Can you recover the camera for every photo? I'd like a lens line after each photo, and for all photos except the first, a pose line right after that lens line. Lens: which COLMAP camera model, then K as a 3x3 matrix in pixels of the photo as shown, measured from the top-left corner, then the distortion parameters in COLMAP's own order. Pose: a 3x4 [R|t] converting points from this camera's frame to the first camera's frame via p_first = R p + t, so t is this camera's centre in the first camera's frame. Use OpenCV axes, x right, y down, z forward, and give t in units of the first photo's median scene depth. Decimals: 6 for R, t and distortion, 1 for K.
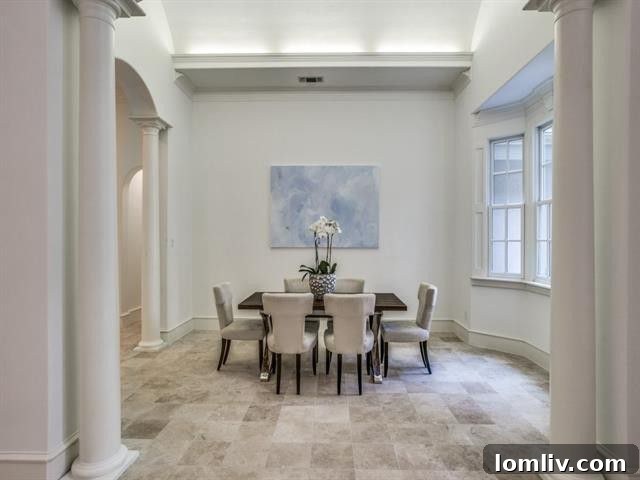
lens RADIAL K [[355.3, 0, 322.1], [0, 355.3, 239.9], [0, 0, 1]] dist [-0.028145, 0.000068]
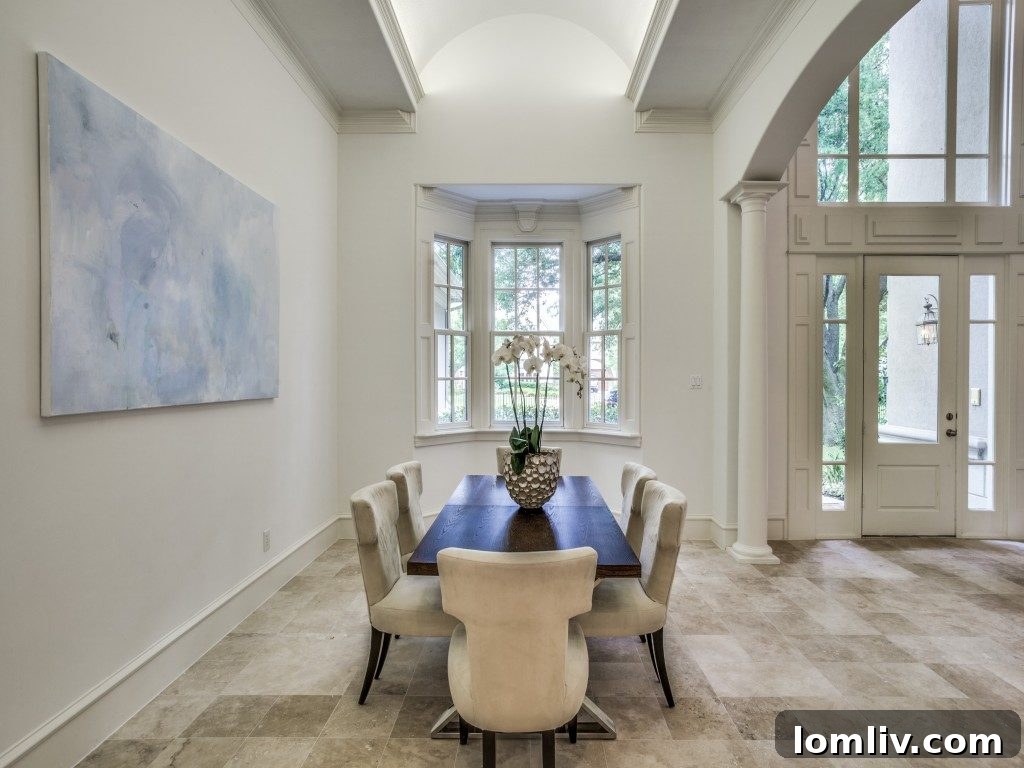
lens RADIAL K [[532.0, 0, 510.6], [0, 532.0, 381.1], [0, 0, 1]] dist [-0.010627, 0.004200]
pose [[-0.006547, -0.013687, 0.999885, -0.703667], [0.000595, 0.999906, 0.013692, -0.009616], [-0.999978, 0.000685, -0.006538, 1.033613]]
